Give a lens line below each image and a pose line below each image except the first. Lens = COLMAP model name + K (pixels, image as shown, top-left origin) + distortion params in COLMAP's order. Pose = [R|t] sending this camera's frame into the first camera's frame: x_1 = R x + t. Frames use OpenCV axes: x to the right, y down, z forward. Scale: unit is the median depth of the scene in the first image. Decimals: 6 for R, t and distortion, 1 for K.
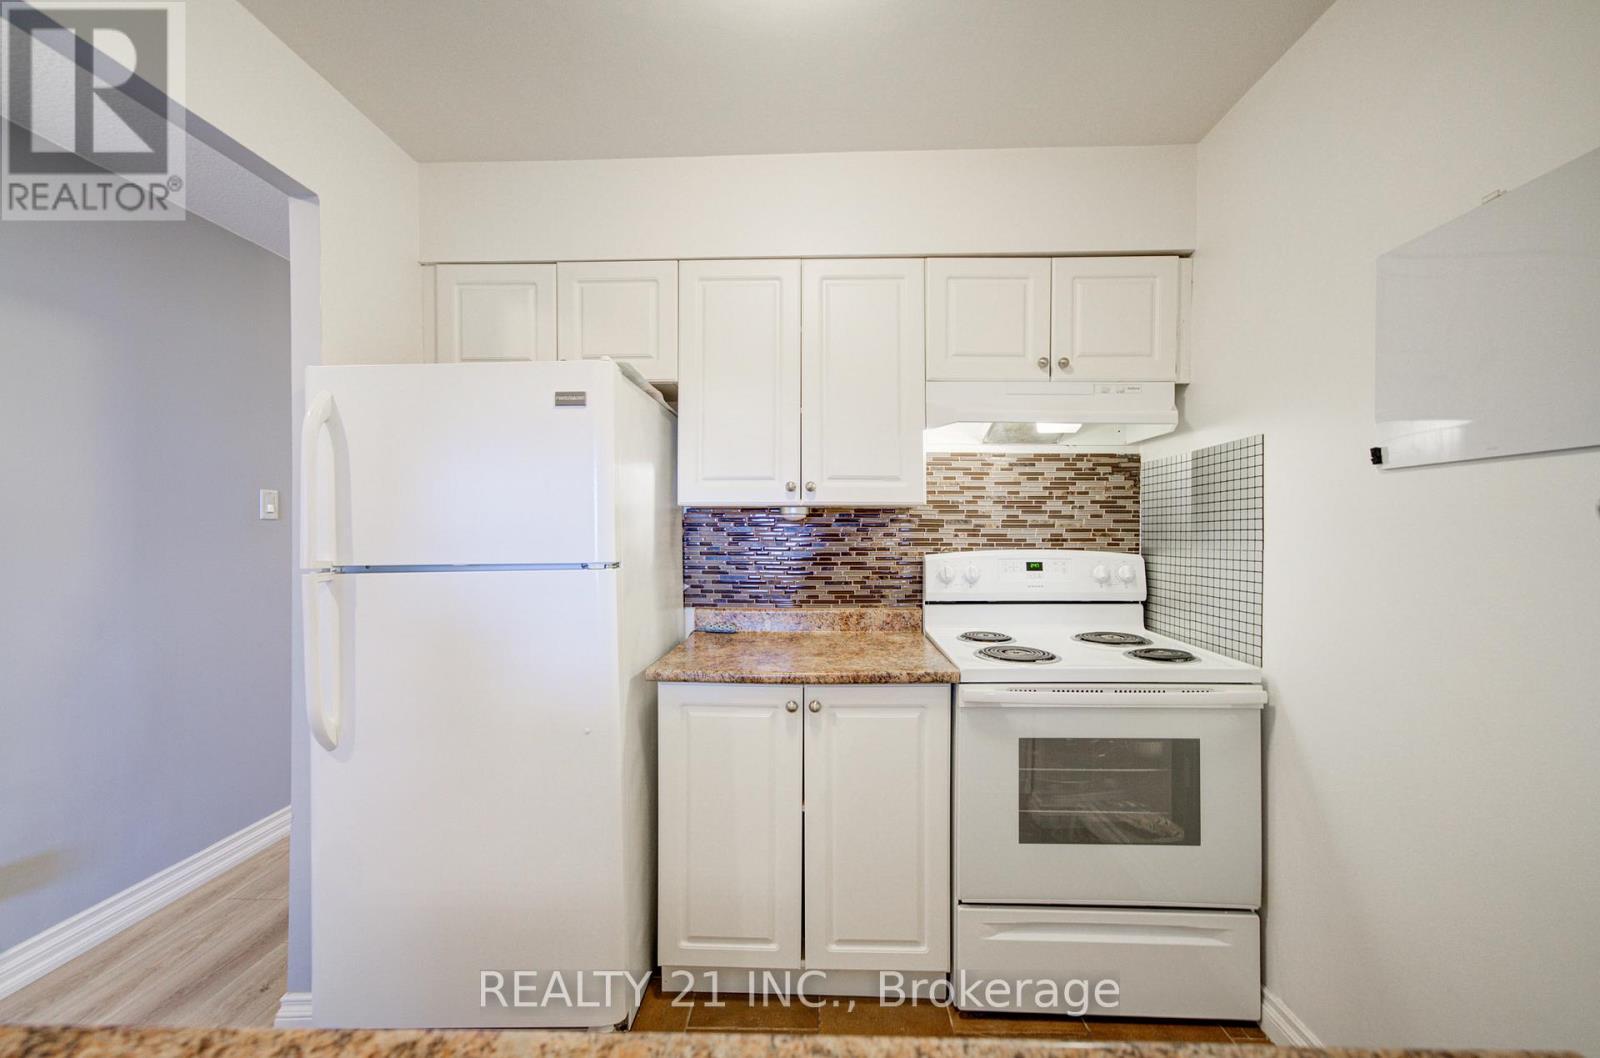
lens RADIAL K [[602.7, 0, 800.0], [0, 602.7, 529.0], [0, 0, 1]] dist [0.001532, 0.000219]
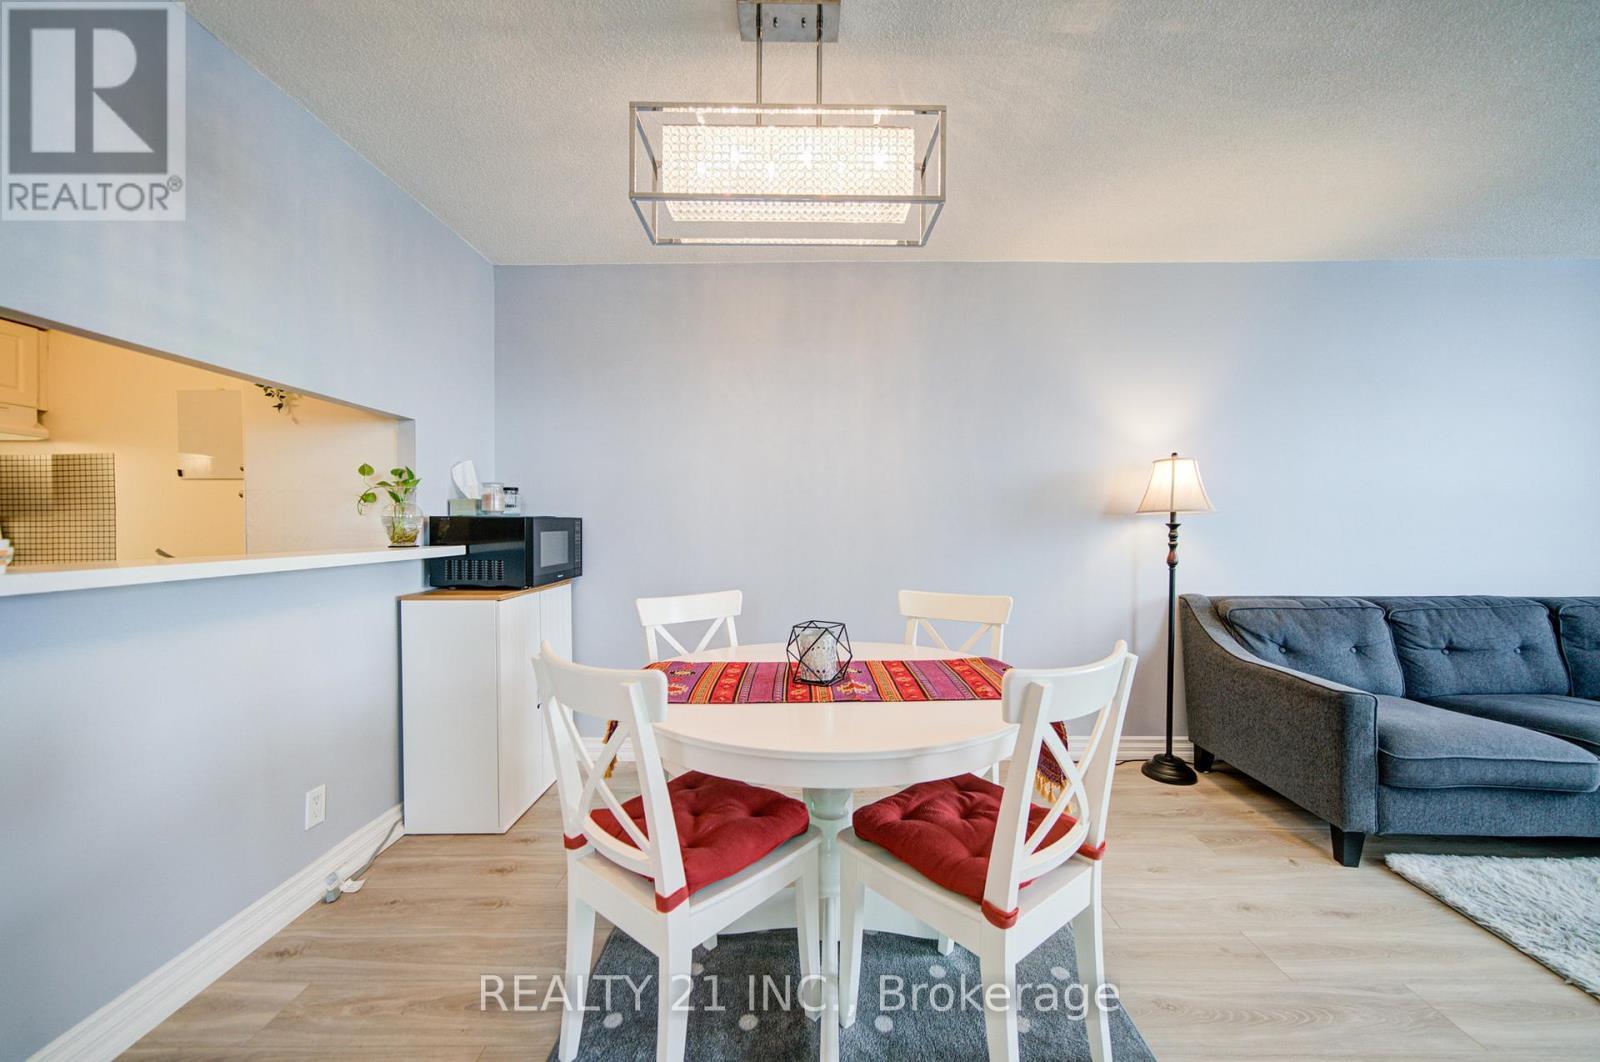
lens RADIAL K [[602.7, 0, 800.0], [0, 602.7, 531.0], [0, 0, 1]] dist [0.001532, 0.000219]
pose [[-0.037336, -0.010454, 0.999248, -0.950235], [0.001085, 0.999944, 0.010502, 0.054214], [-0.999302, 0.001476, -0.037322, -0.849449]]
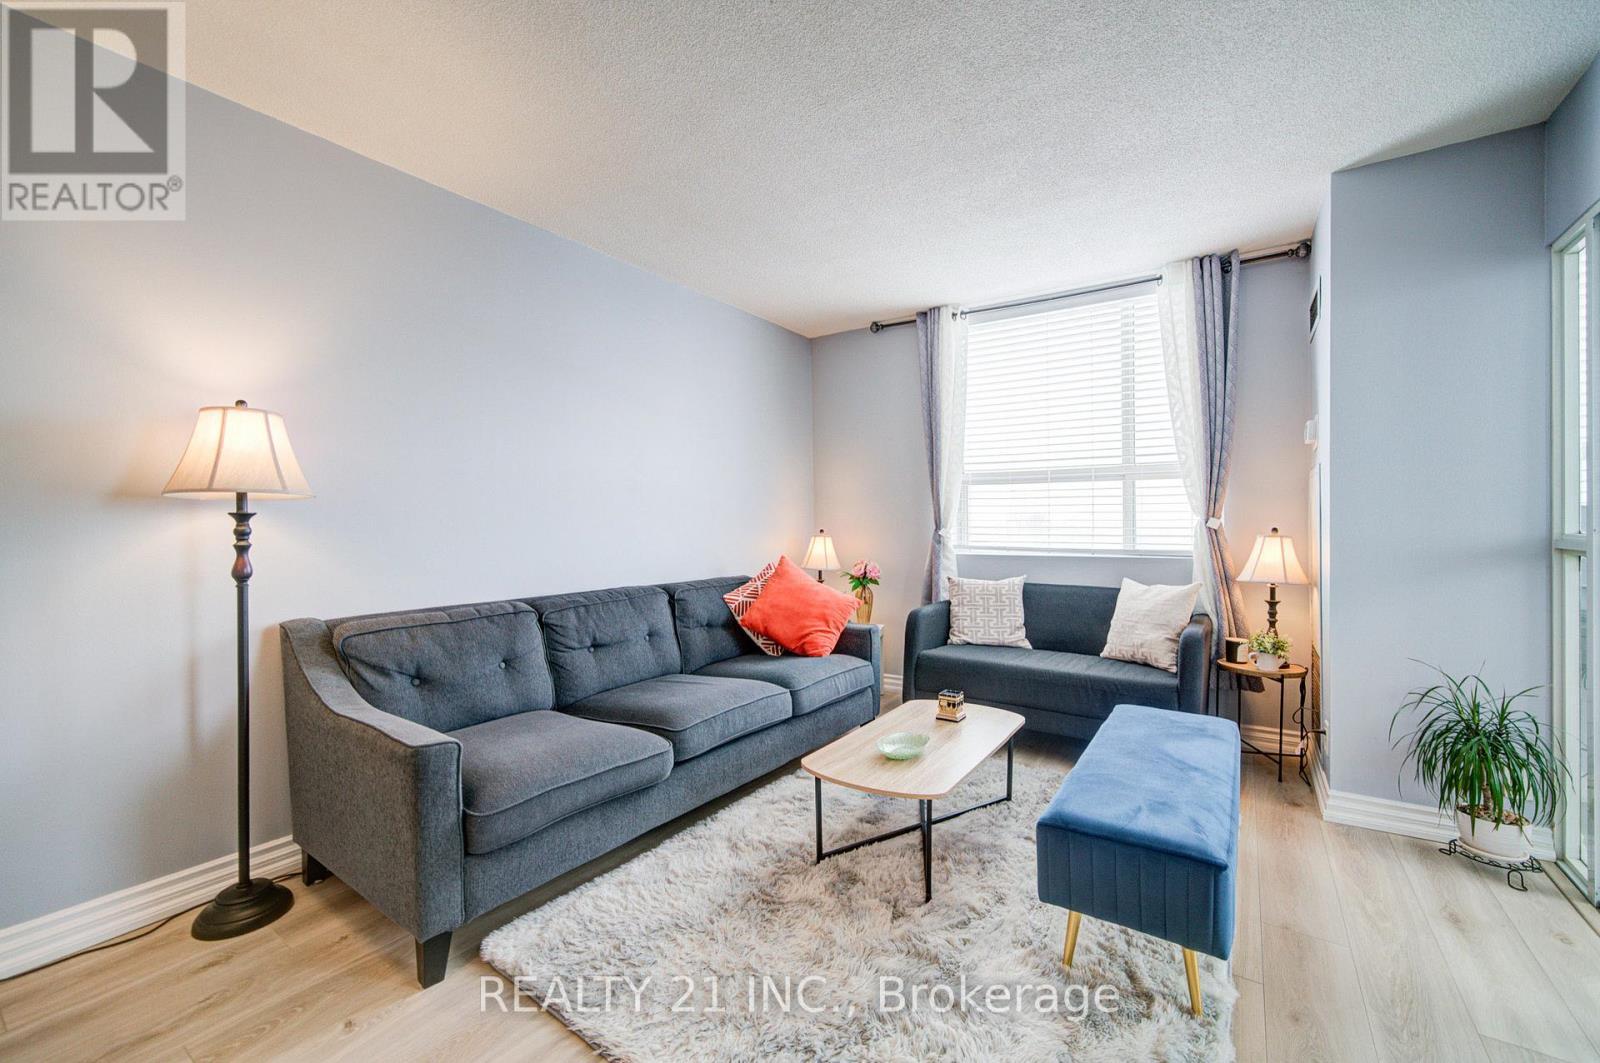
lens RADIAL K [[682.1, 0, 800.0], [0, 682.1, 531.5], [0, 0, 1]] dist [0.000098, 0.000196]
pose [[-0.853295, -0.006234, 0.521391, -0.791615], [0.003240, 0.999846, 0.017258, 0.065774], [-0.521418, 0.016415, -0.853143, -1.329951]]
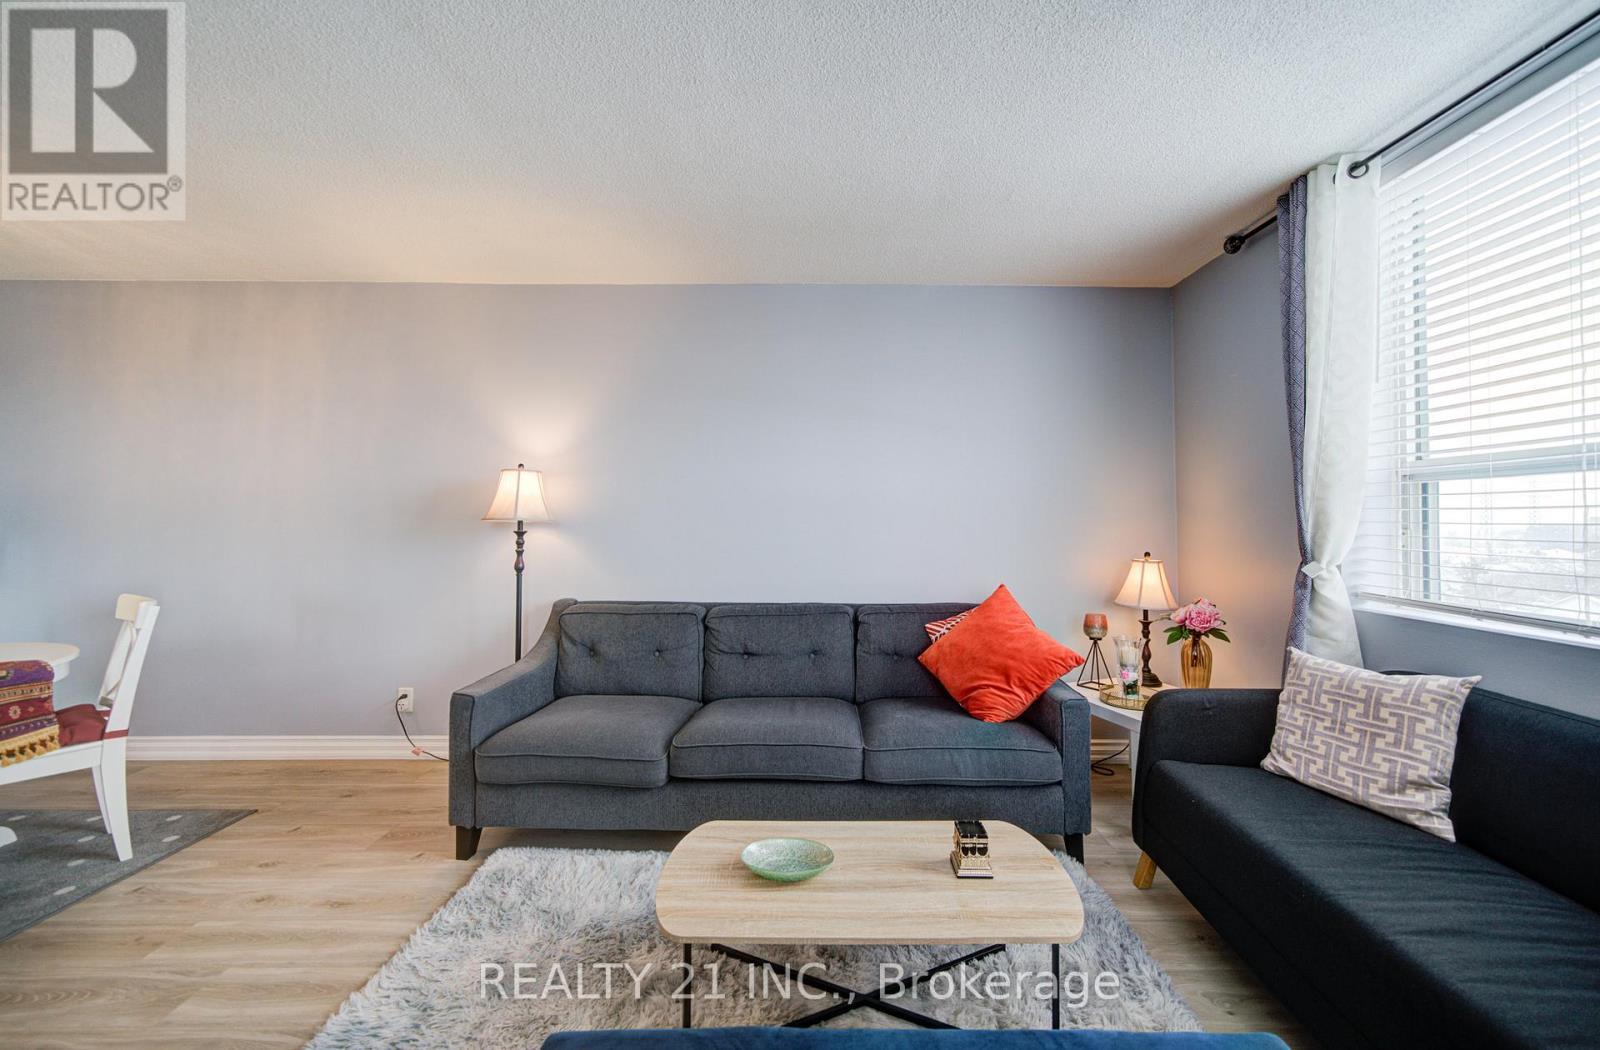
lens RADIAL K [[597.4, 0, 802.5], [0, 597.4, 517.5], [0, 0, 1]] dist [0.000667, -0.000171]
pose [[-0.036416, -0.003981, 0.999329, -1.063895], [0.000953, 0.999991, 0.004018, 0.016029], [-0.999336, 0.001099, -0.036412, -2.354399]]
